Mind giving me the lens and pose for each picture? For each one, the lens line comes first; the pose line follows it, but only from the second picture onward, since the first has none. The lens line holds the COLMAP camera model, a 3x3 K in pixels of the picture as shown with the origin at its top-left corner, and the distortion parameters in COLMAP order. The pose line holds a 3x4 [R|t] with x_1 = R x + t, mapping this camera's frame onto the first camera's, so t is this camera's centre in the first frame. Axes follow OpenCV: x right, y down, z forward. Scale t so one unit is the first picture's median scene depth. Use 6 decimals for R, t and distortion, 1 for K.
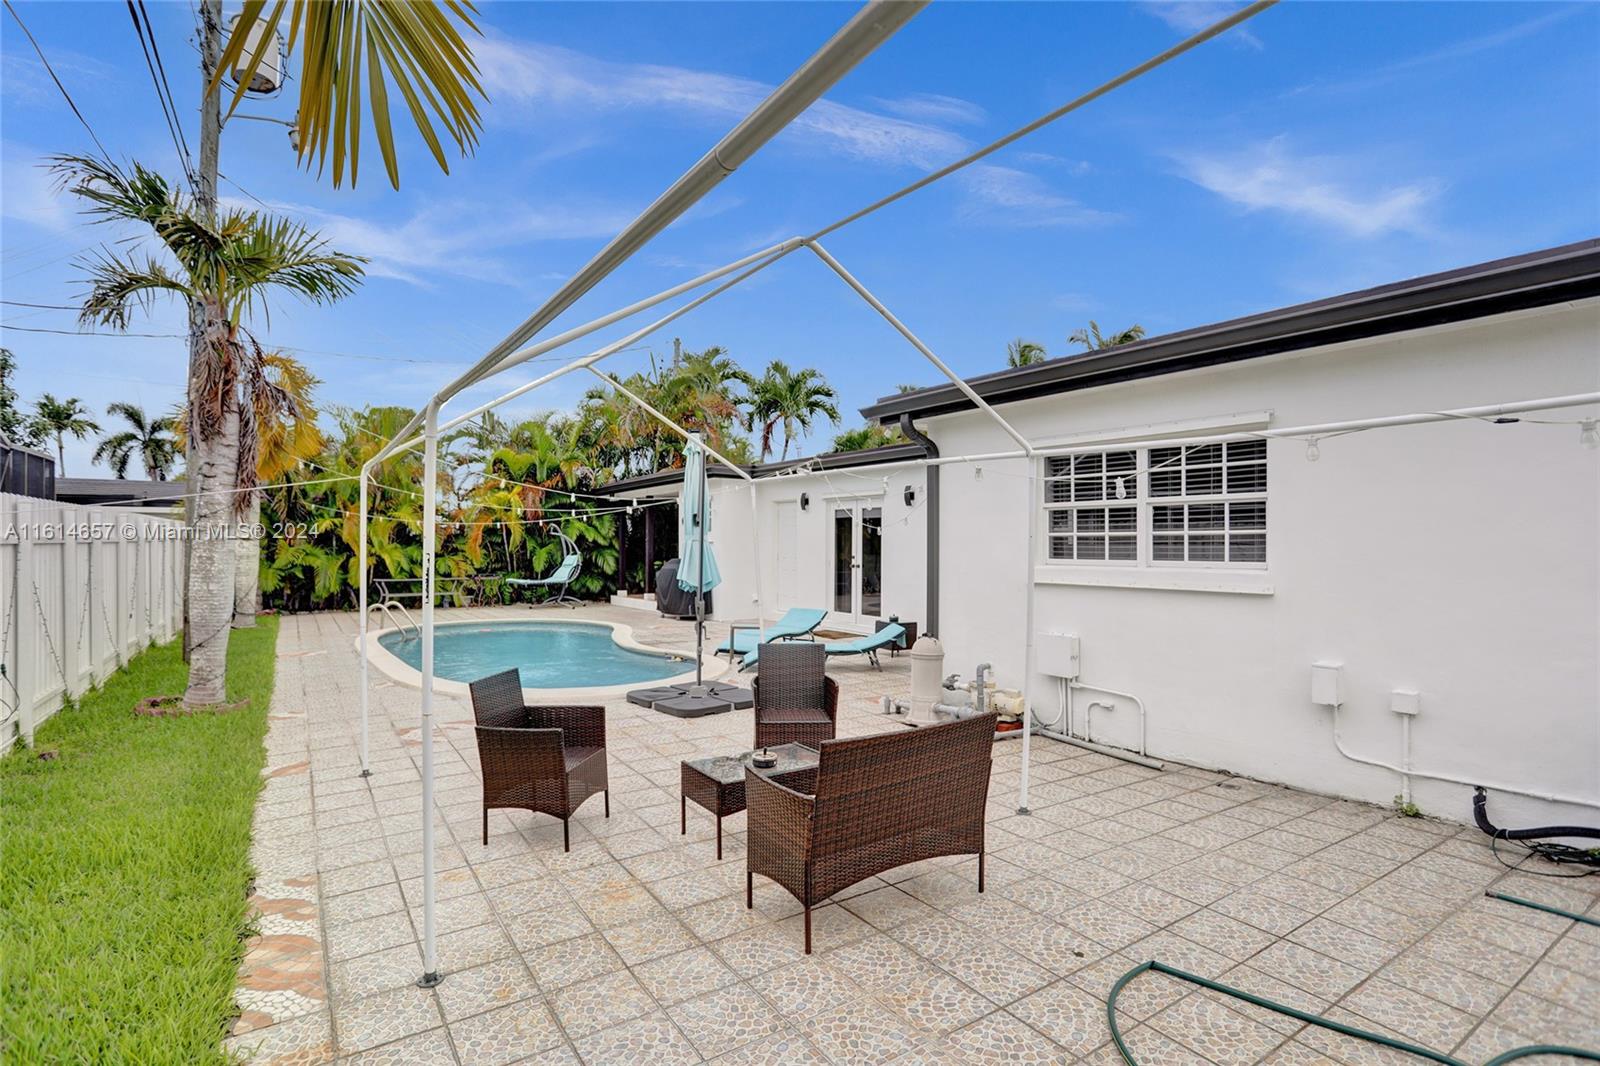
lens RADIAL K [[780.1, 0, 795.0], [0, 780.1, 538.7], [0, 0, 1]] dist [-0.078038, 0.030576]
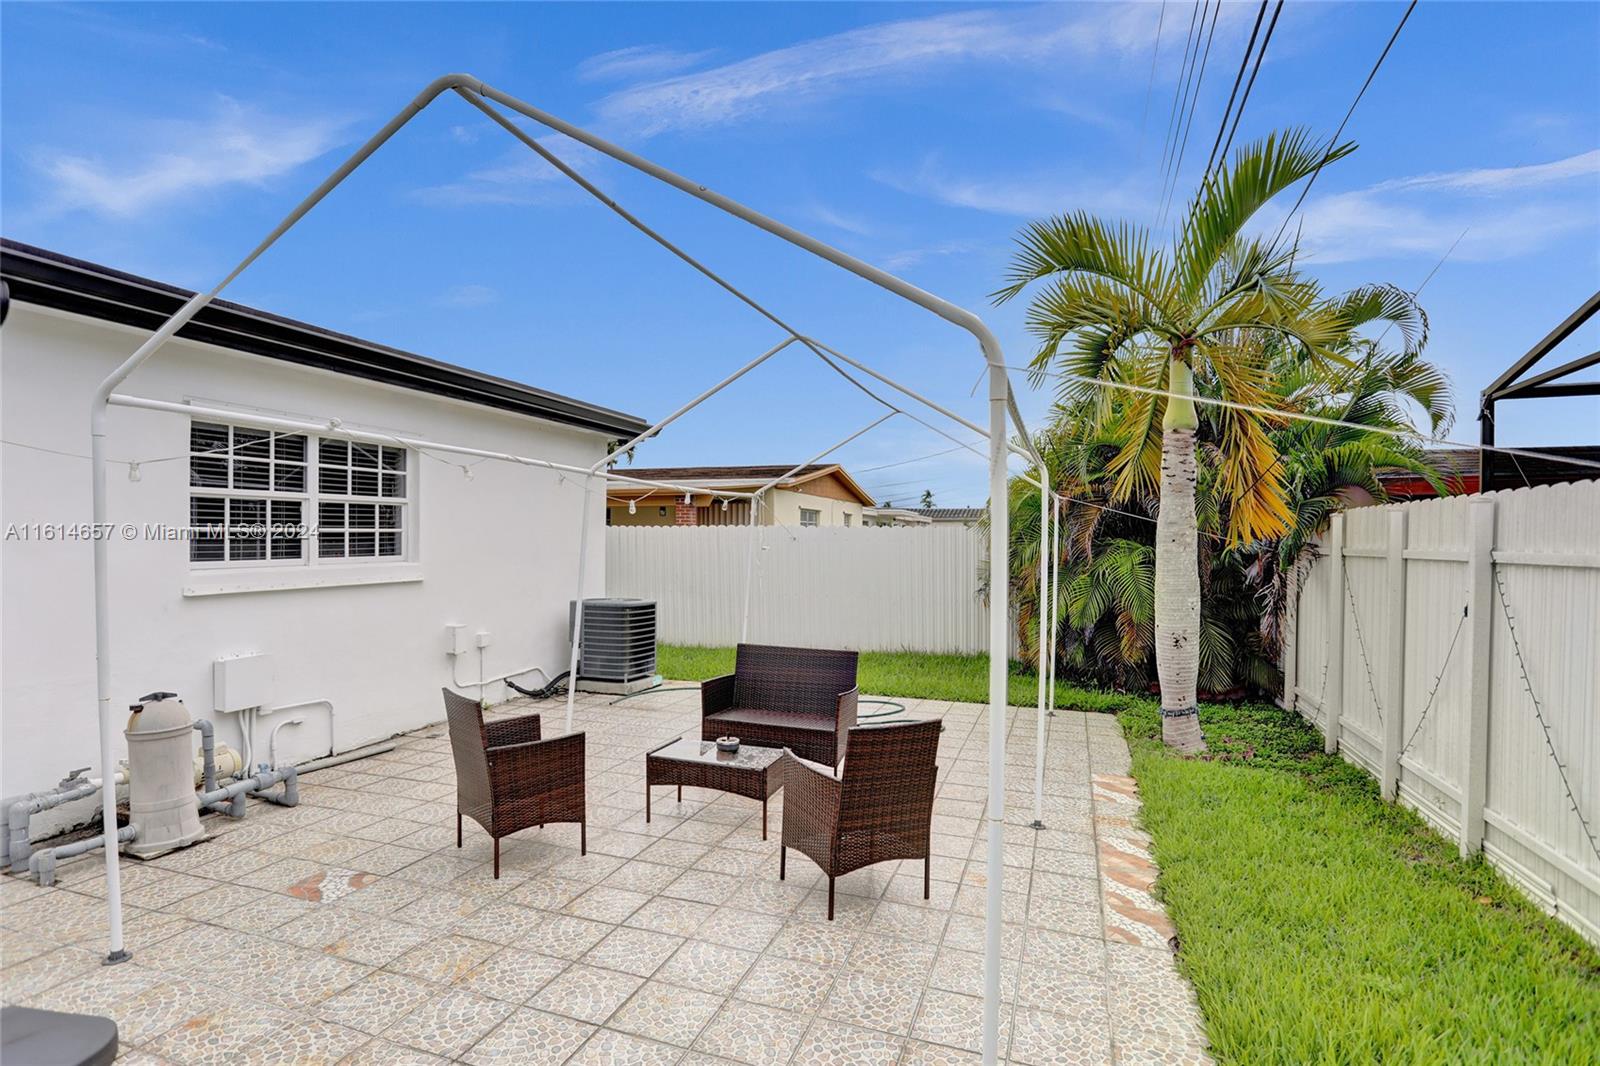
lens RADIAL K [[798.3, 0, 797.5], [0, 798.3, 538.5], [0, 0, 1]] dist [-0.073597, 0.035459]
pose [[-0.609808, -0.009121, 0.792497, -0.241508], [-0.012821, 0.999916, 0.001643, -0.002100], [-0.792445, -0.009159, -0.609874, 0.393195]]
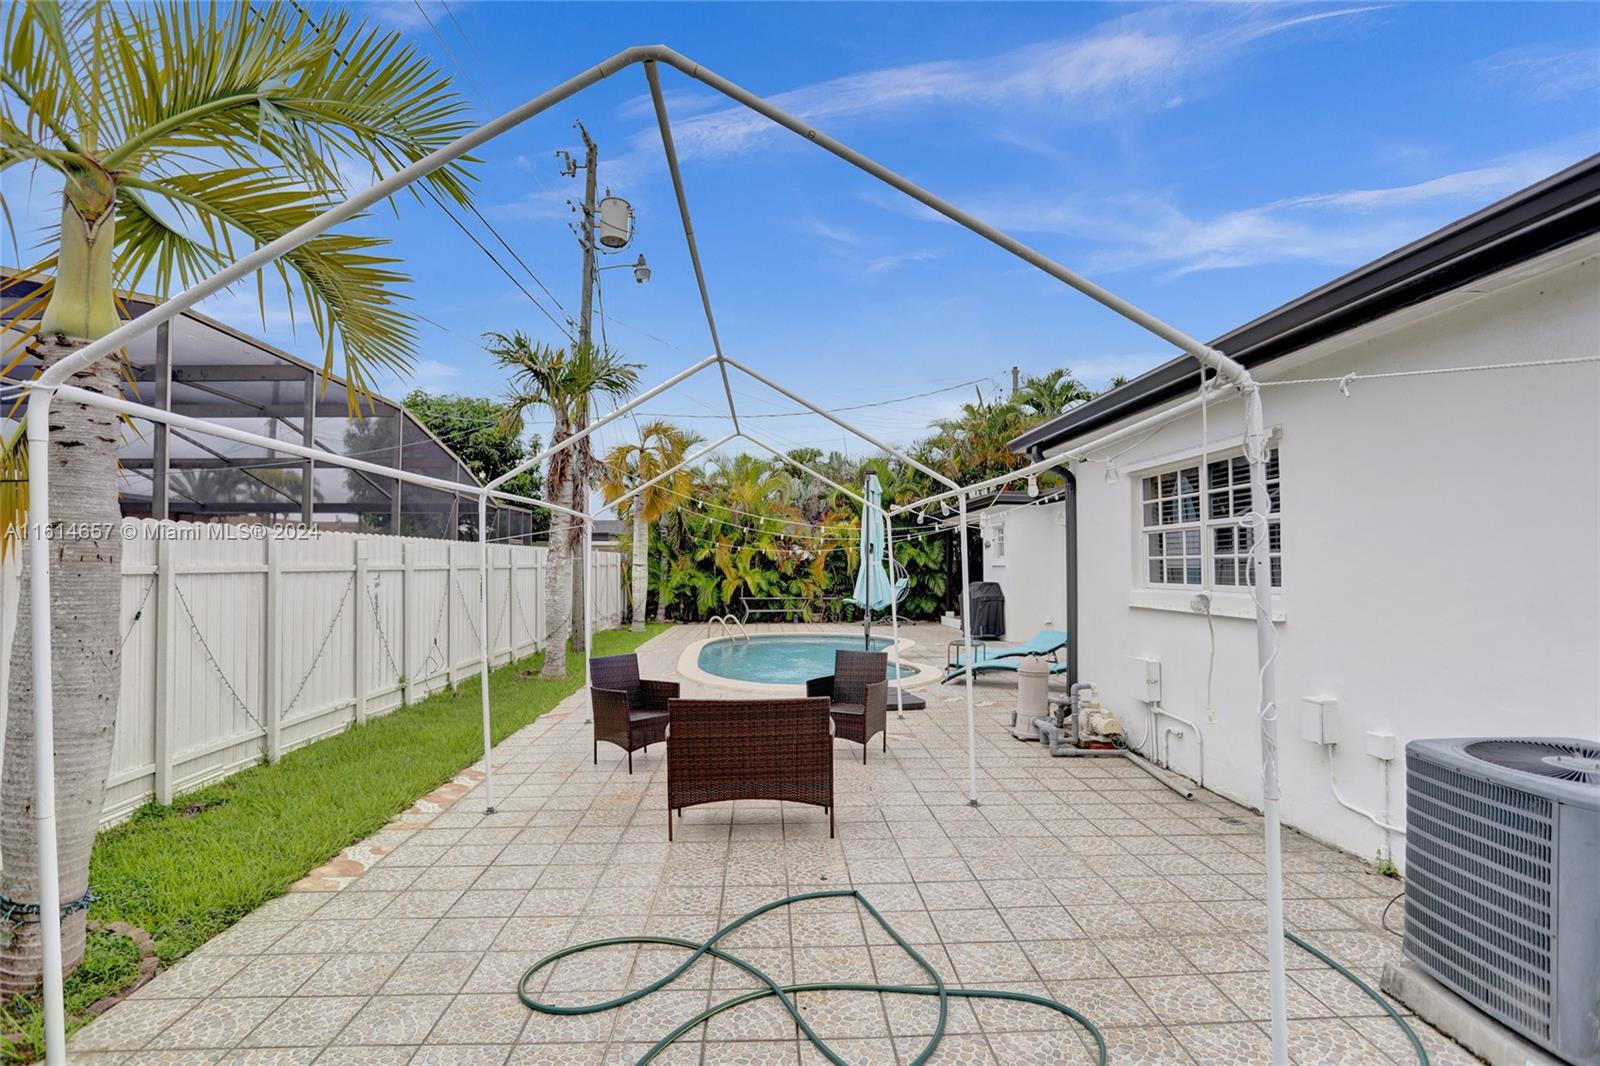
lens RADIAL K [[780.1, 0, 795.0], [0, 780.1, 538.7], [0, 0, 1]] dist [-0.078038, 0.030576]
pose [[0.856185, -0.021382, -0.516228, 0.179204], [0.005655, 0.999471, -0.032018, -0.000766], [0.516639, 0.024494, 0.855853, -0.033636]]
